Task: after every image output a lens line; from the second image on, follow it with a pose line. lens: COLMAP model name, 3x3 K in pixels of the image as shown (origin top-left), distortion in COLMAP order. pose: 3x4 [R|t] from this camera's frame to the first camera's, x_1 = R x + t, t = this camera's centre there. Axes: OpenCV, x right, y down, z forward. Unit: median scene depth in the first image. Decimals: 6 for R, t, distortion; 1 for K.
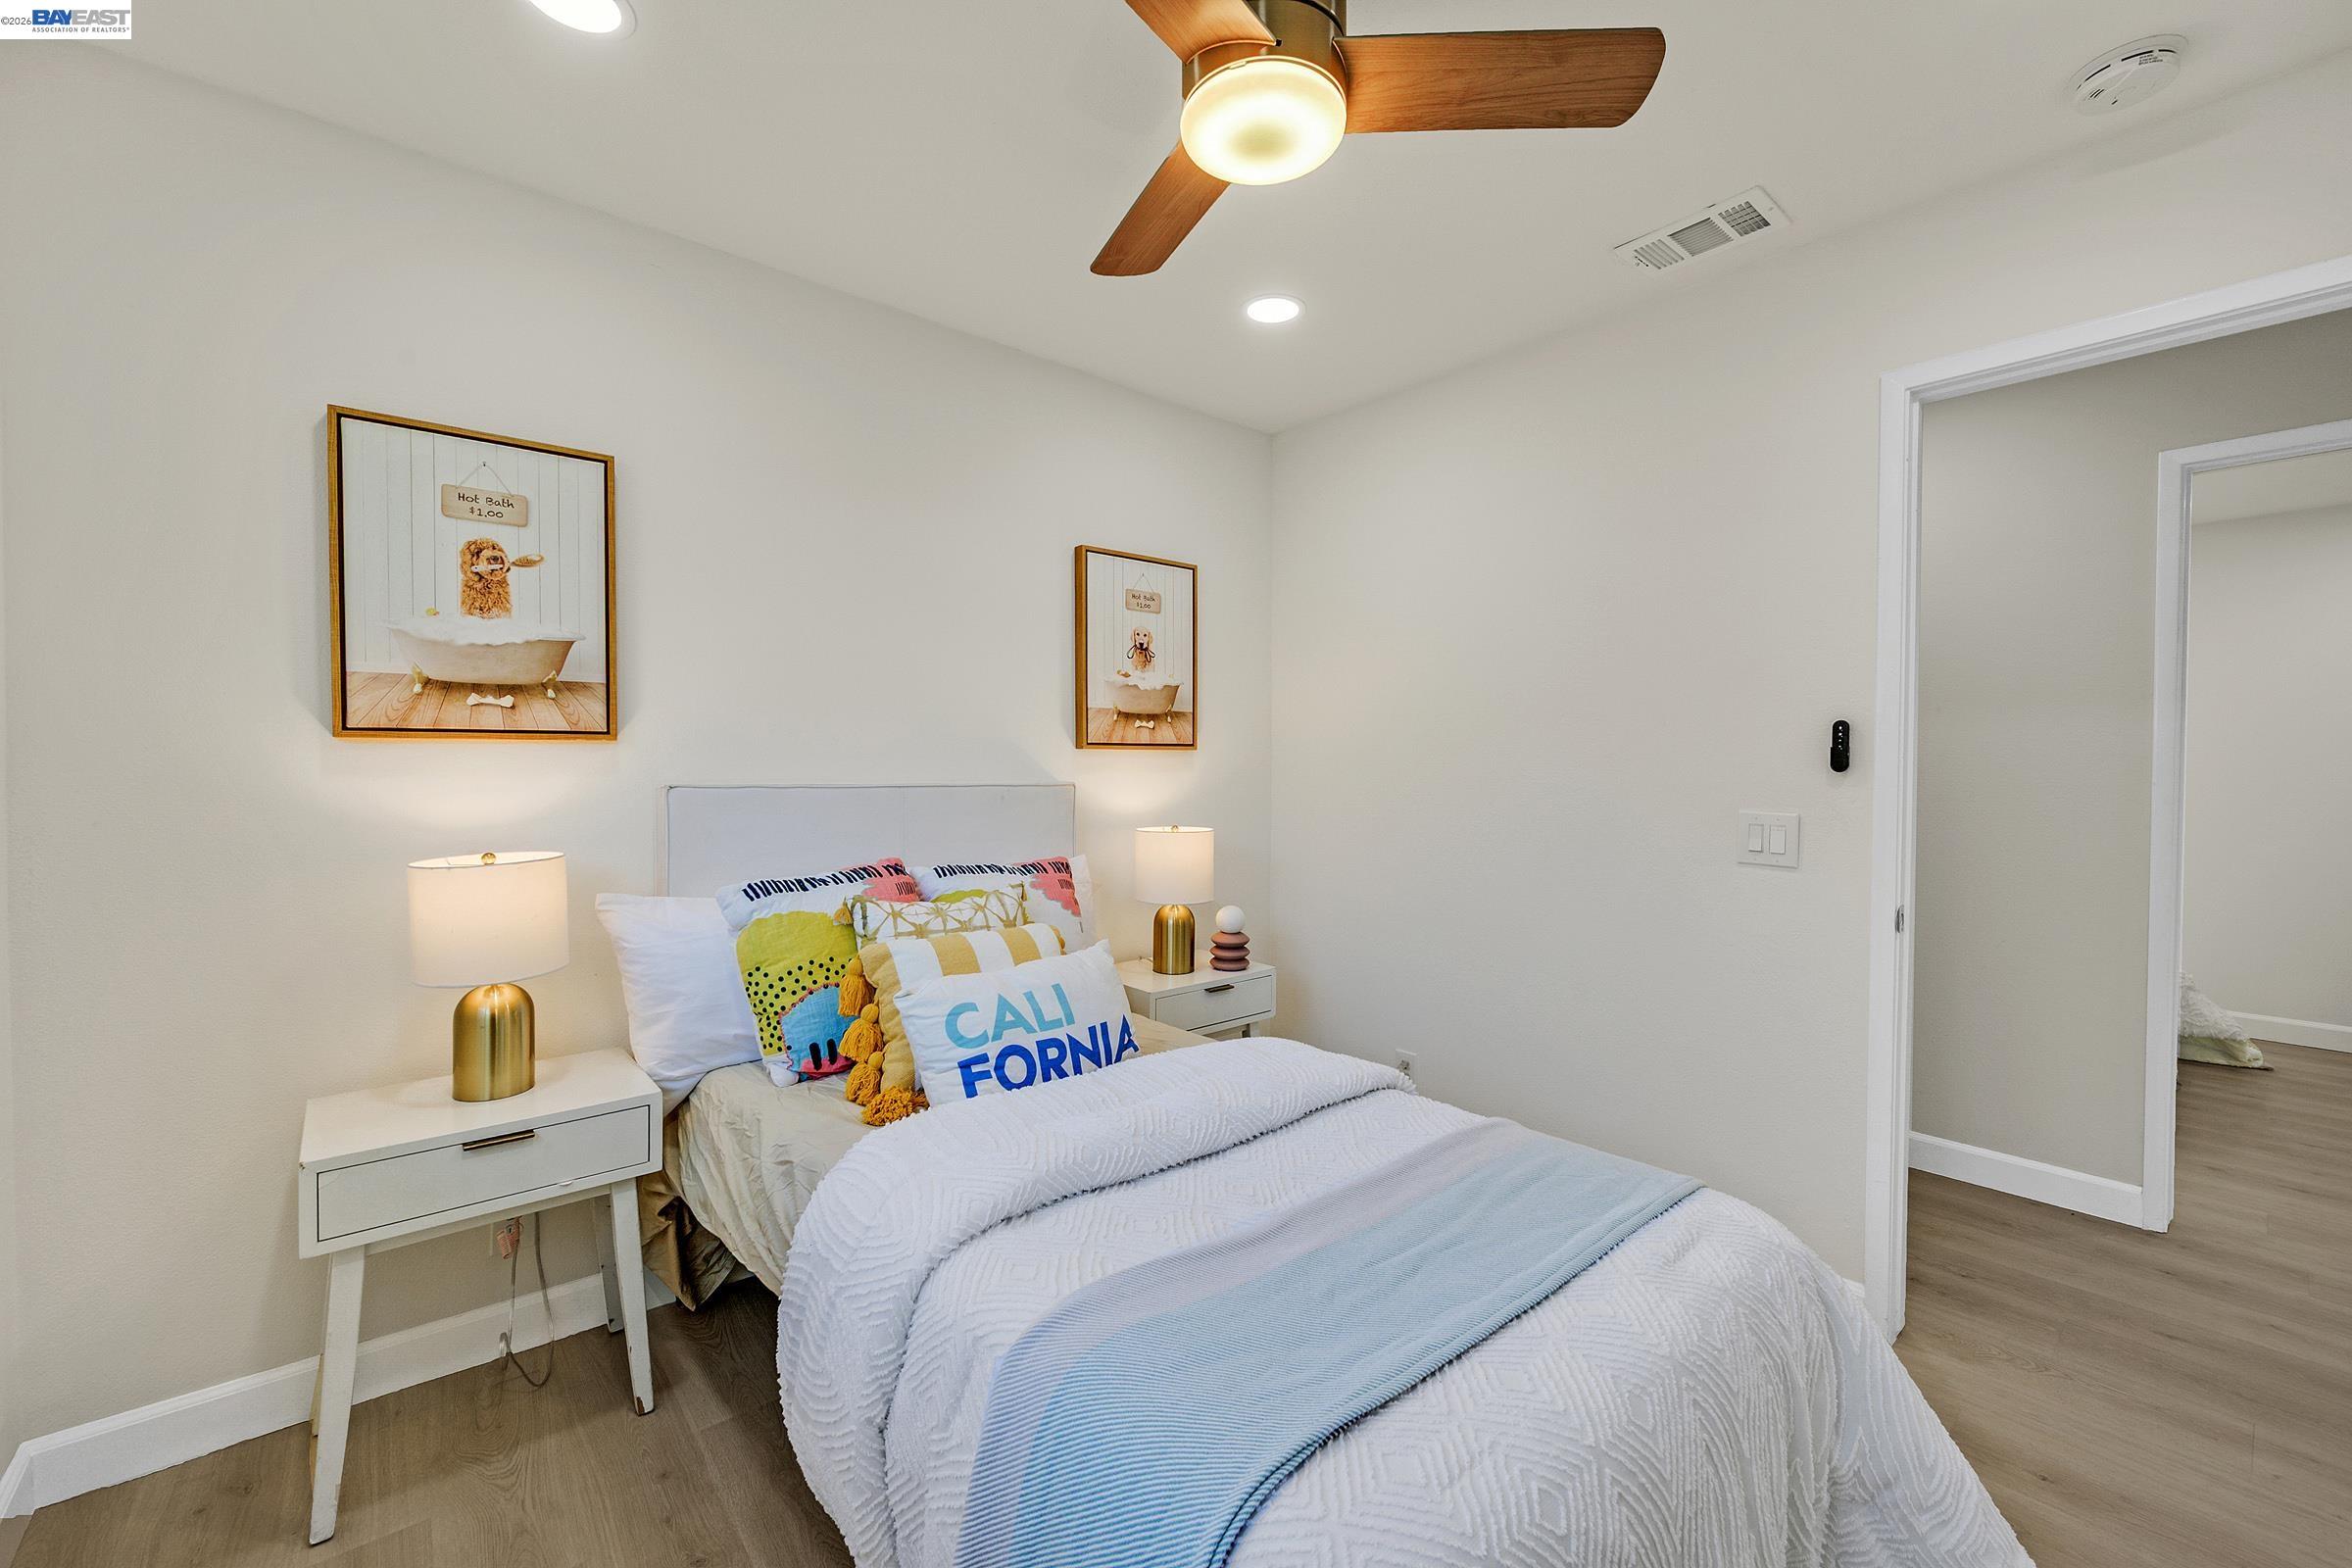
lens RADIAL K [[941.7, 0, 1166.6], [0, 941.7, 783.6], [0, 0, 1]] dist [-0.004951, -0.000306]
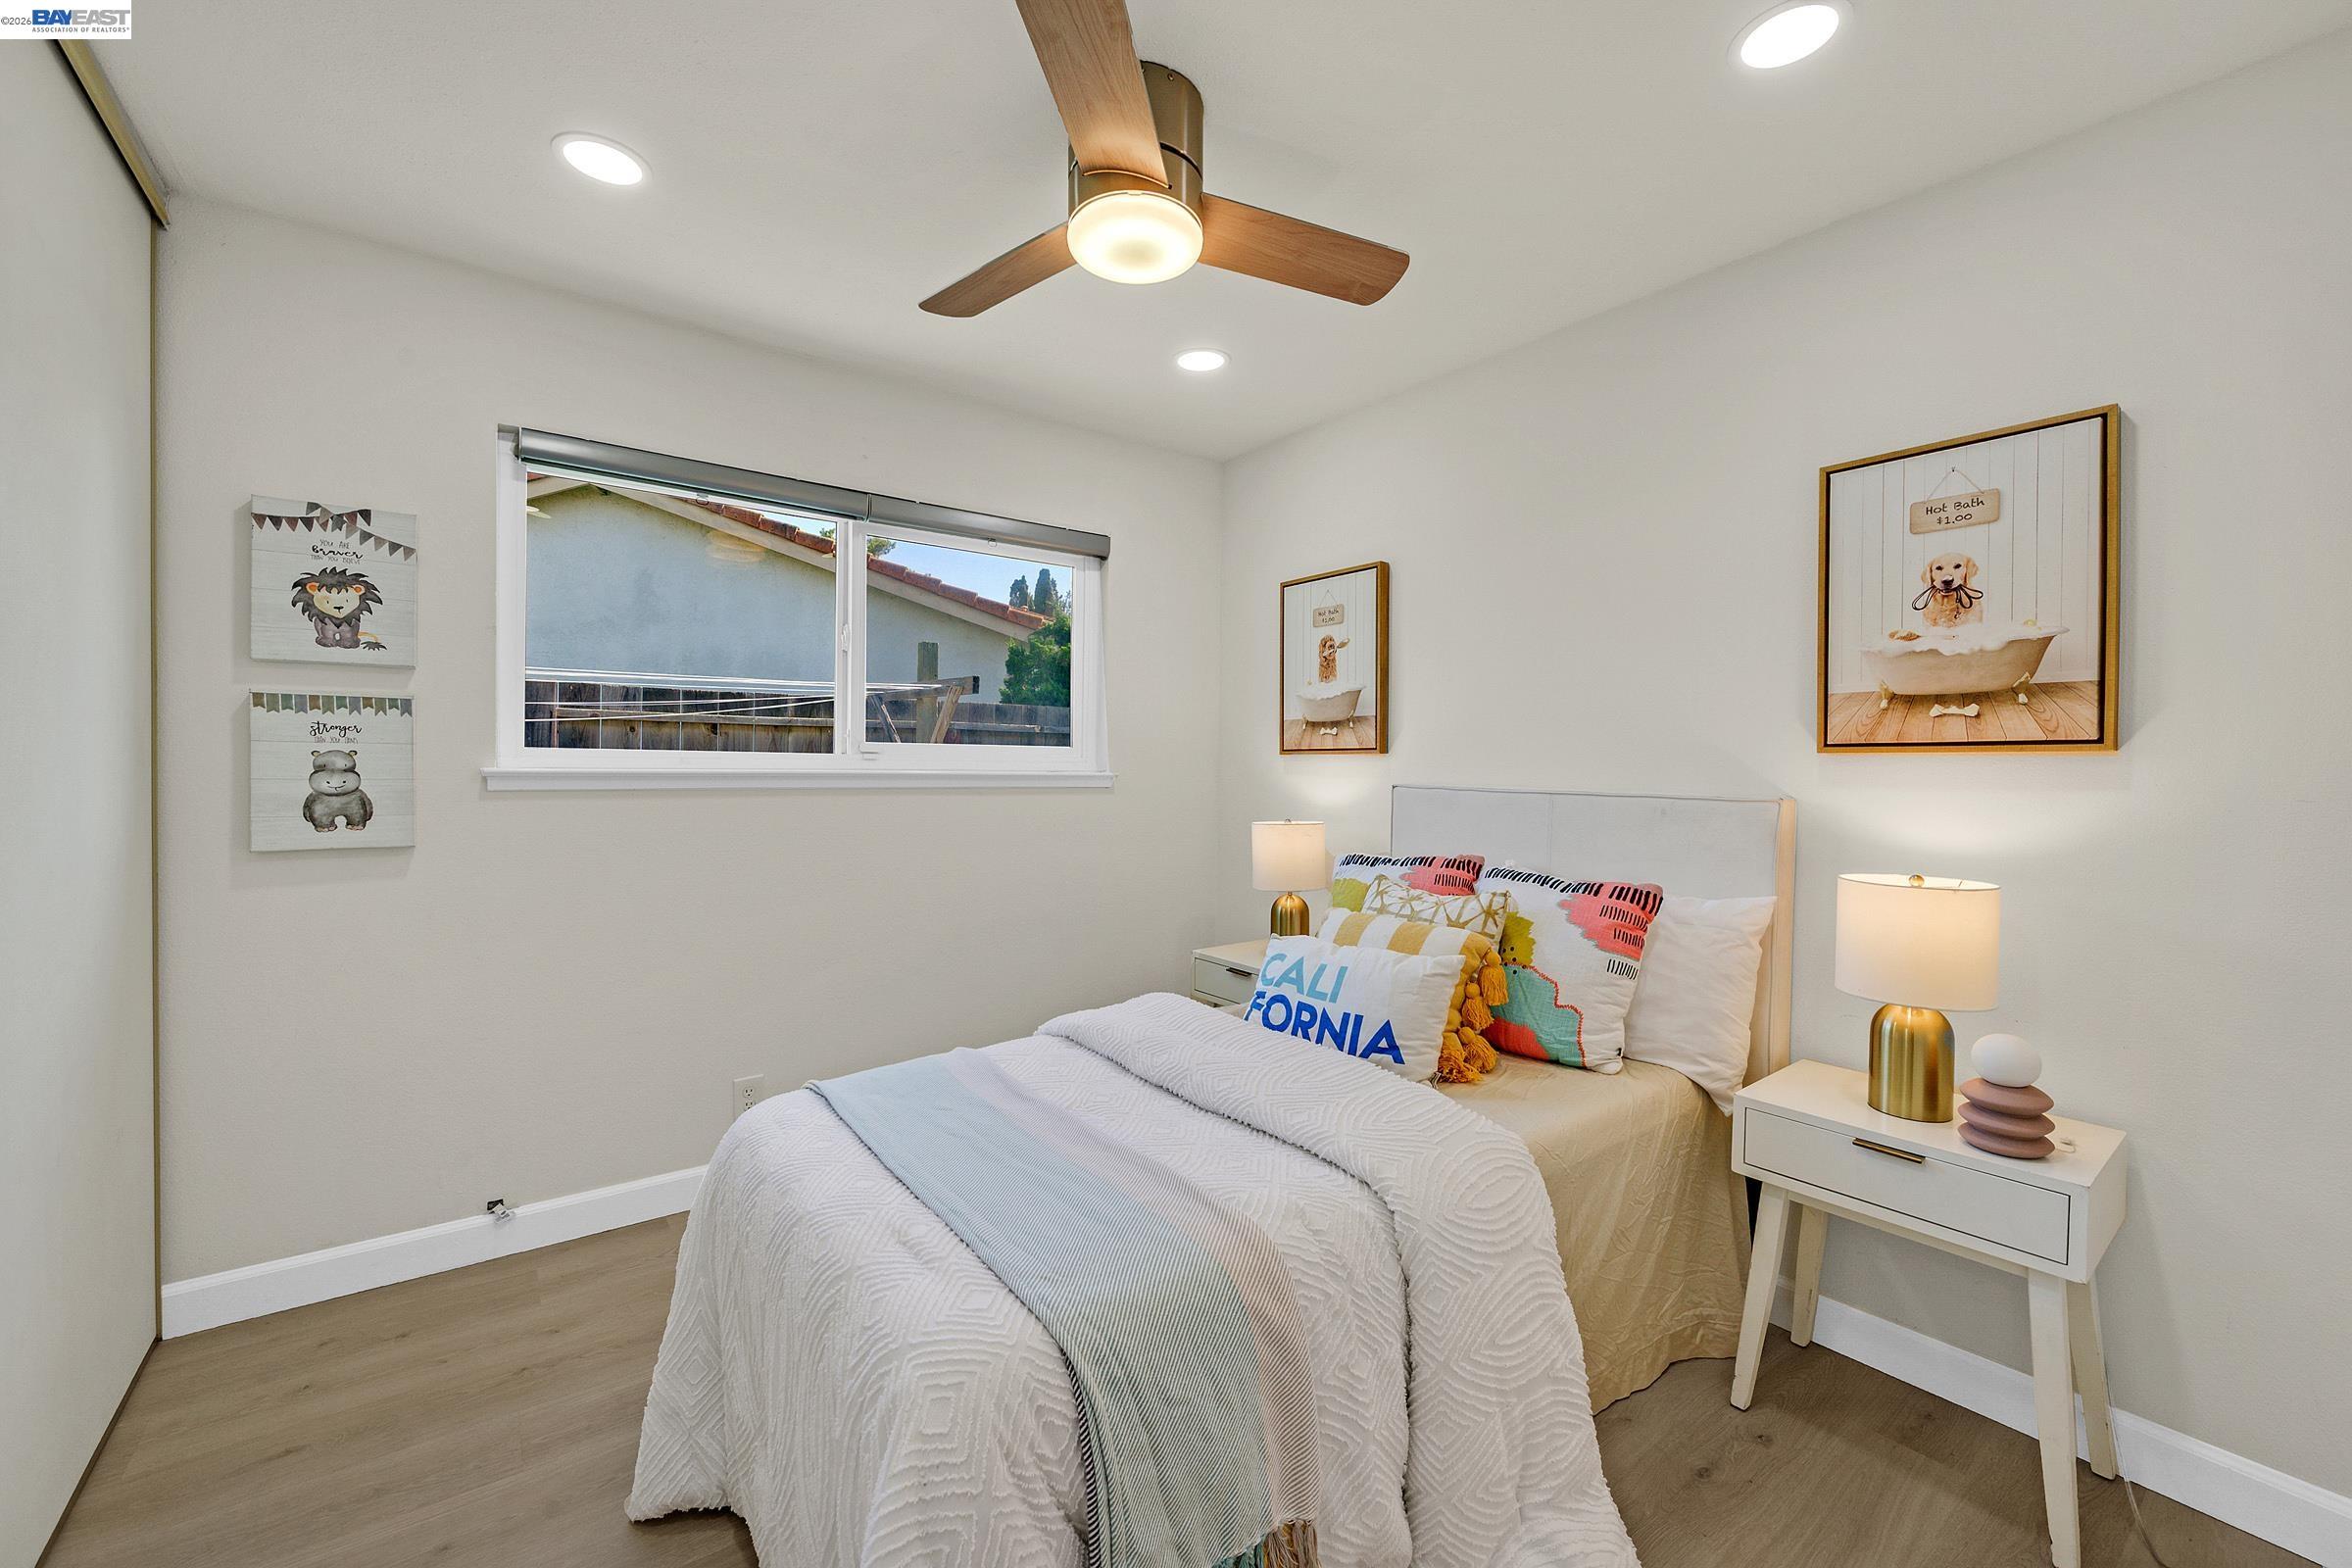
lens RADIAL K [[941.7, 0, 1170.4], [0, 941.7, 772.4], [0, 0, 1]] dist [-0.004951, -0.000306]
pose [[-0.056645, 0.002889, -0.998390, 0.617467], [-0.030936, 0.999511, 0.004647, -0.009380], [0.997915, 0.031149, -0.056528, 0.522129]]
